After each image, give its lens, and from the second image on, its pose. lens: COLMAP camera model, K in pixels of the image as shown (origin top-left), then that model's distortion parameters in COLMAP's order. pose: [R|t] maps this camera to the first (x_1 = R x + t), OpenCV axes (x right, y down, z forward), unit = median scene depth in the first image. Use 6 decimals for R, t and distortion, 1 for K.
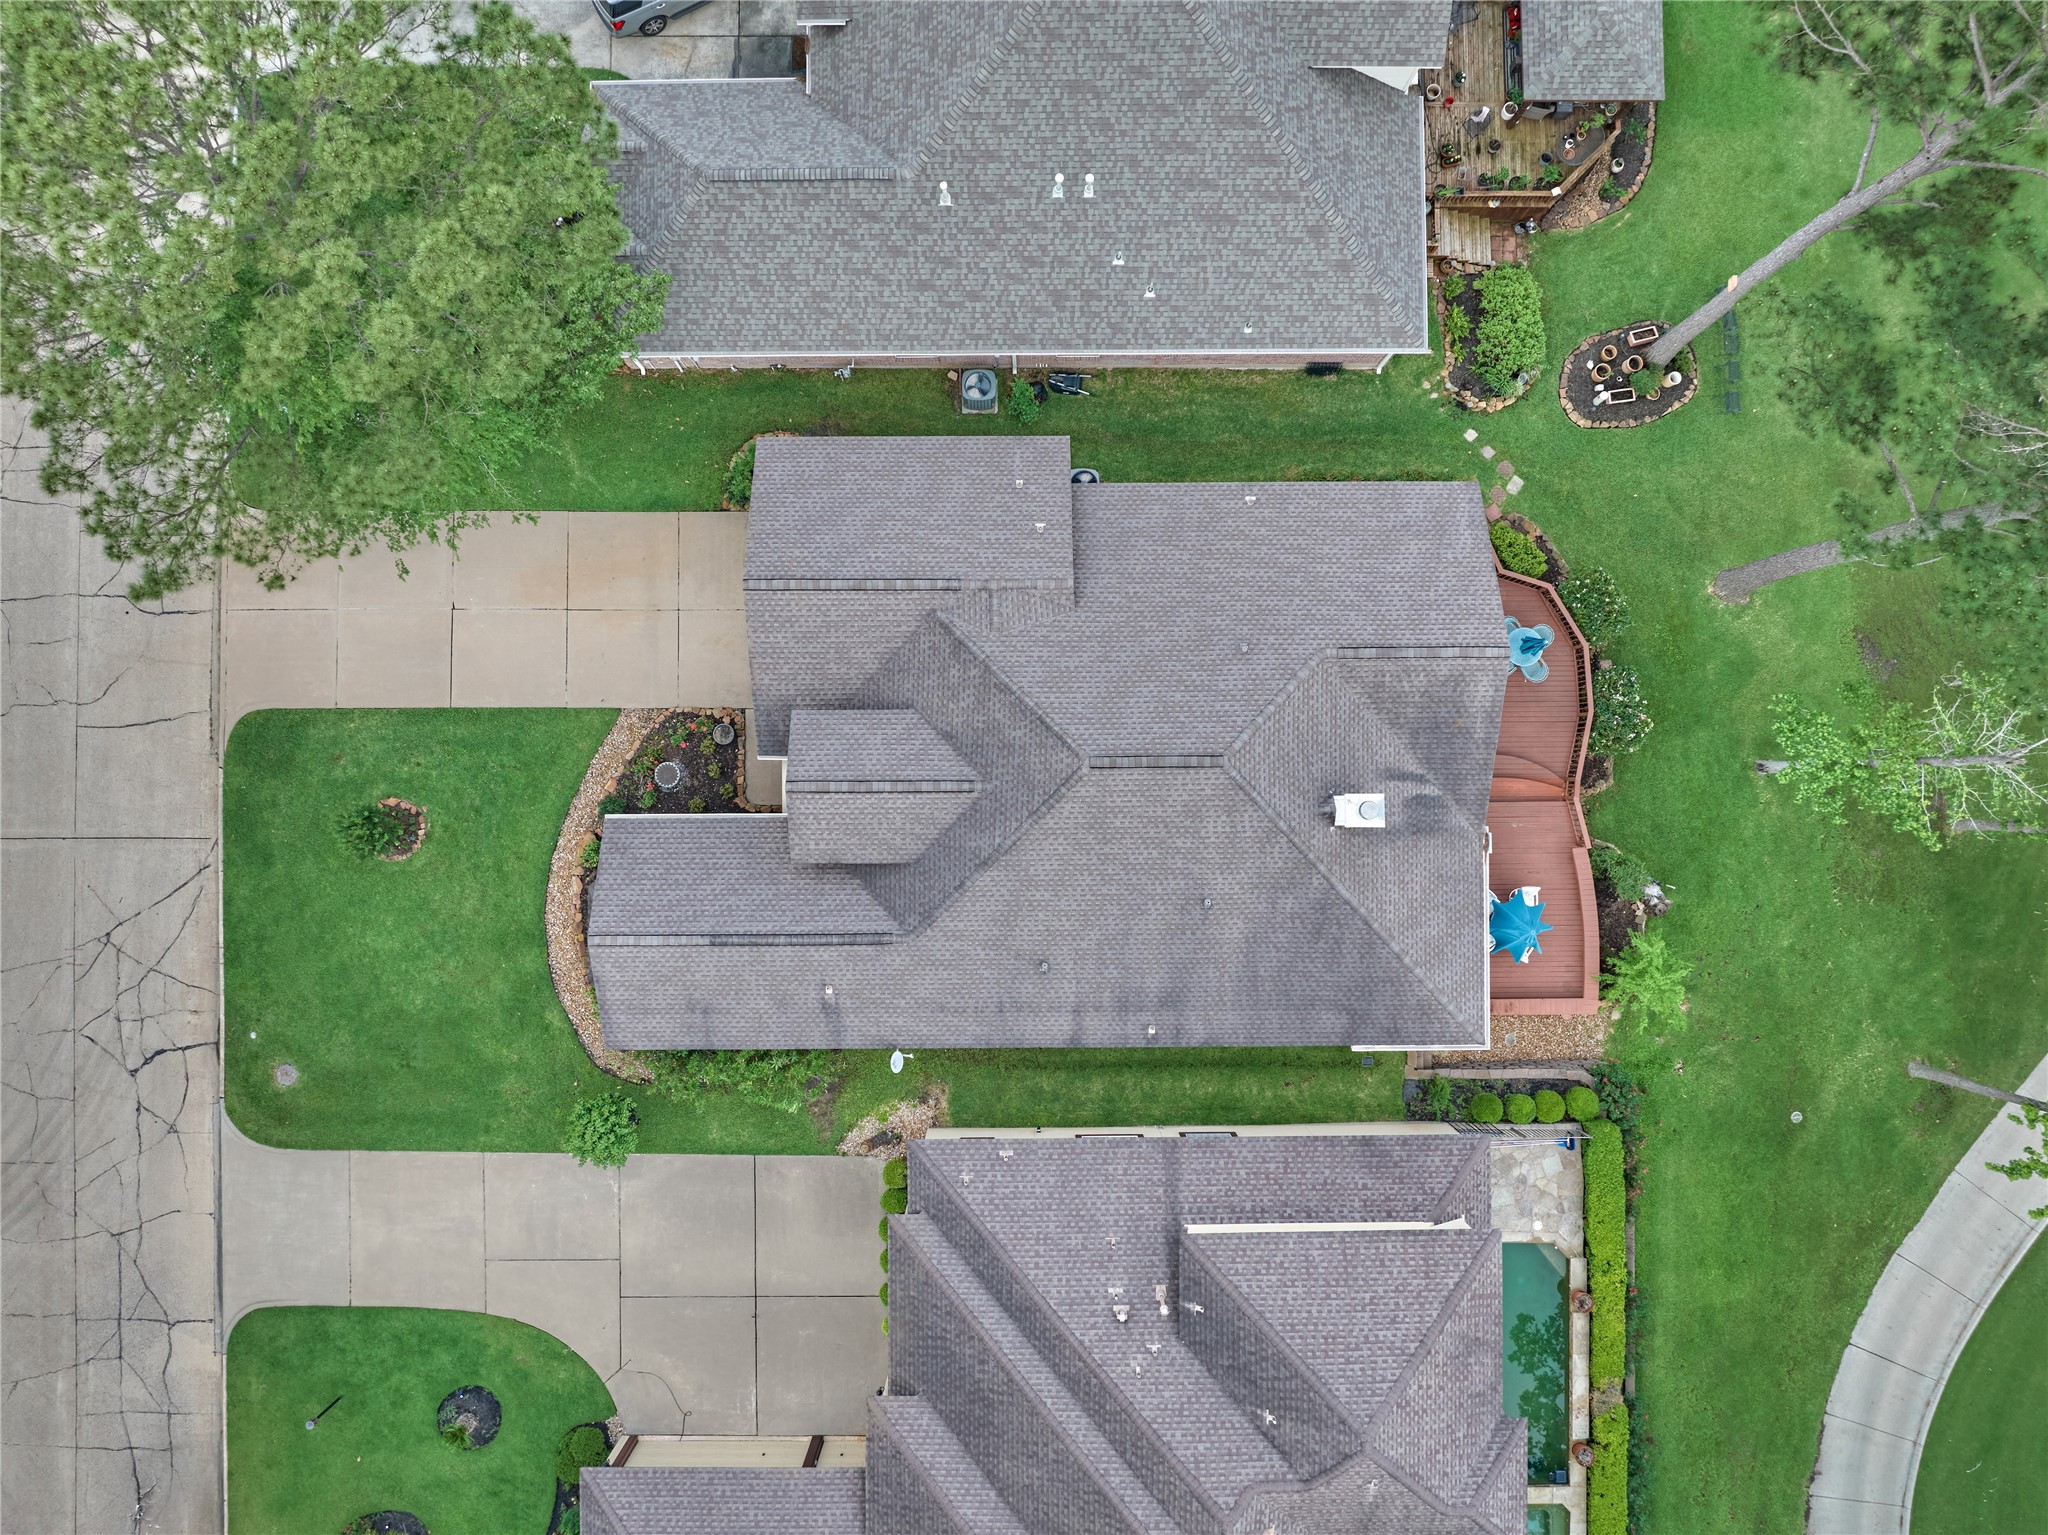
lens RADIAL K [[1451.8, 0, 1024.0], [0, 1451.8, 767.5], [0, 0, 1]] dist [-0.020176, -0.059768]
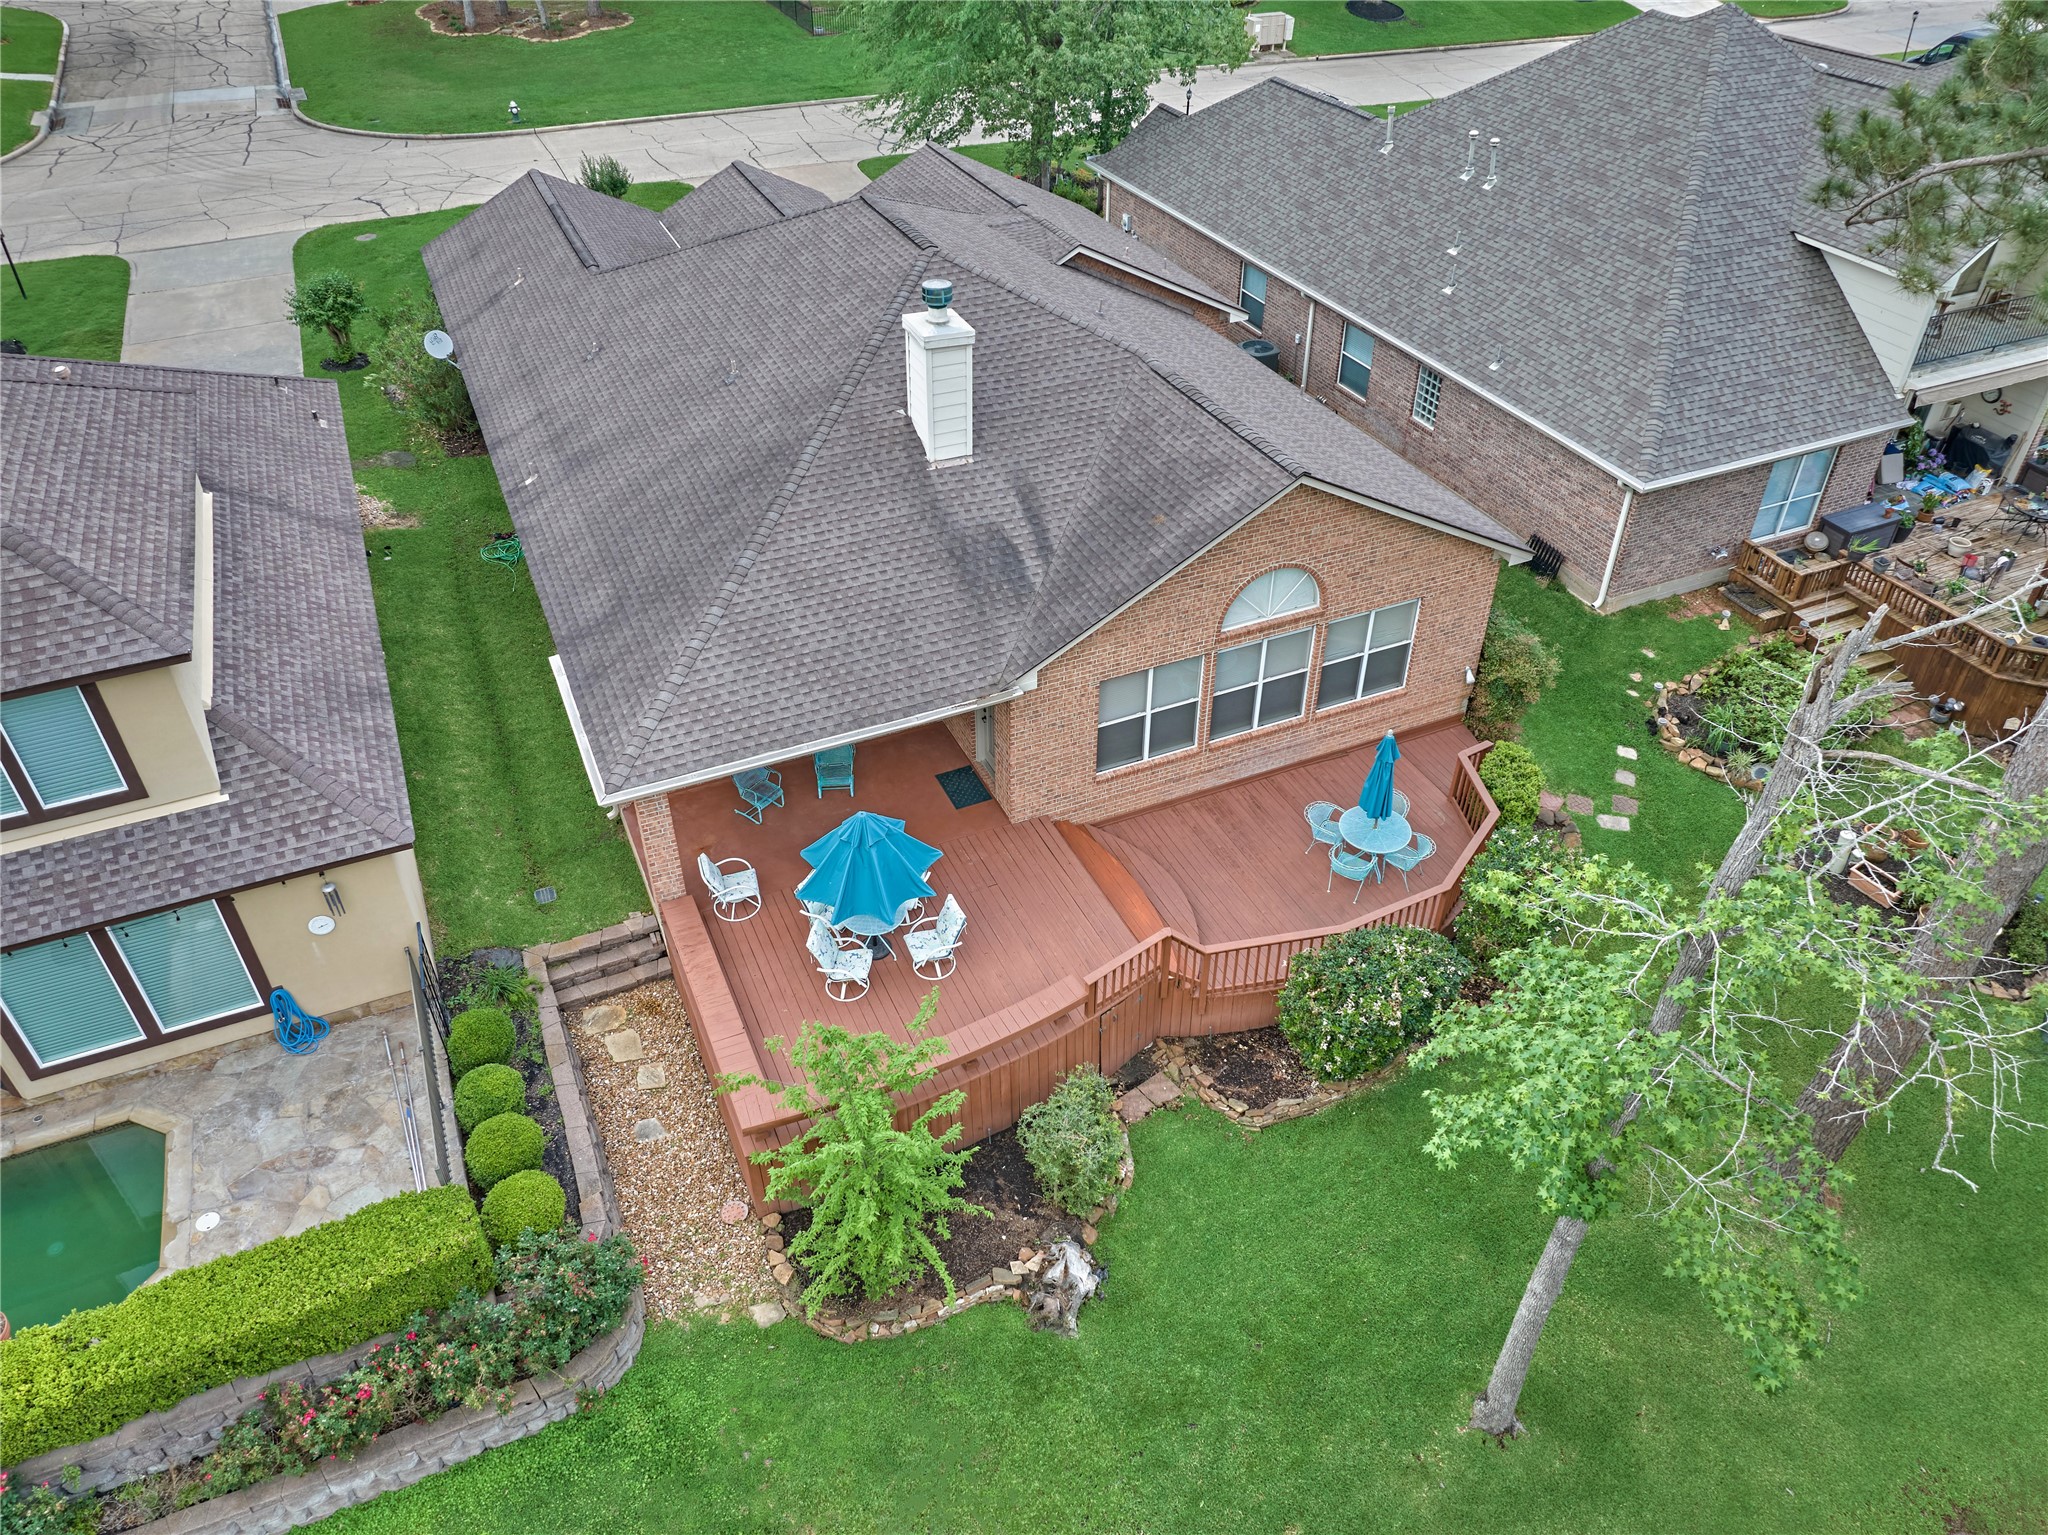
lens RADIAL K [[1447.4, 0, 1024.0], [0, 1447.4, 767.5], [0, 0, 1]] dist [-0.004385, -0.065852]
pose [[0.403739, 0.557335, -0.725516, 0.682284], [-0.914754, 0.258777, -0.310257, 0.200609], [0.014830, 0.788931, 0.614303, 0.660516]]
